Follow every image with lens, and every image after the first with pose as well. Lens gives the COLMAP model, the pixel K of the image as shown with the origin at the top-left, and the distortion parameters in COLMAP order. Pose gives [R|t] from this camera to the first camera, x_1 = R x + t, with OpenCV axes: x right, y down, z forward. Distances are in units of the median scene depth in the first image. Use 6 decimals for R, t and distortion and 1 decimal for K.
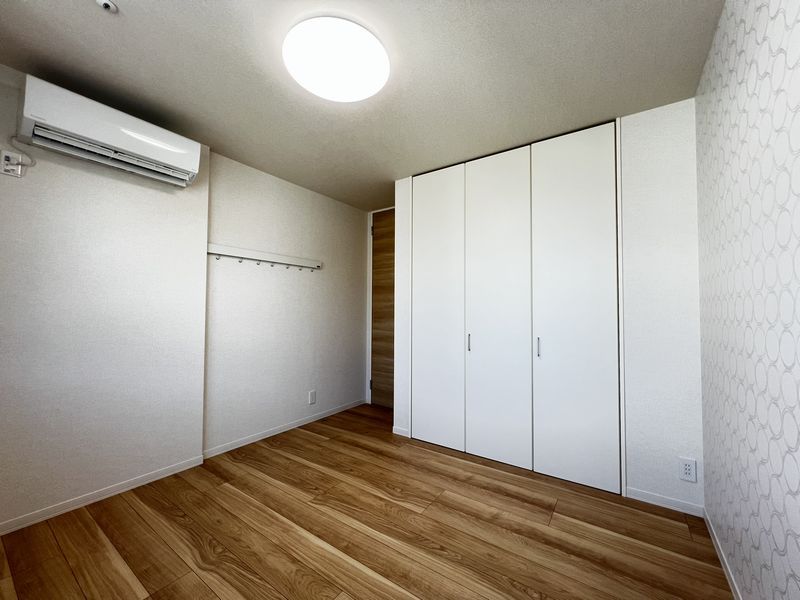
lens RADIAL K [[321.0, 0, 395.5], [0, 321.0, 297.8], [0, 0, 1]] dist [0.000962, -0.000939]
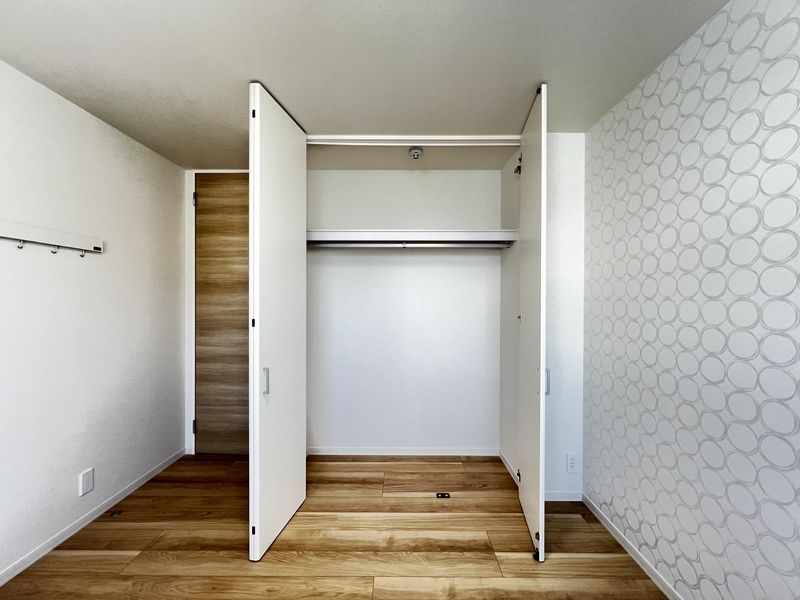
lens RADIAL K [[321.0, 0, 399.8], [0, 321.0, 302.7], [0, 0, 1]] dist [0.000962, -0.000939]
pose [[0.817843, -0.006817, 0.575401, -0.131195], [-0.021903, 0.998836, 0.042965, -0.038600], [-0.575025, -0.047741, 0.816742, 0.239086]]
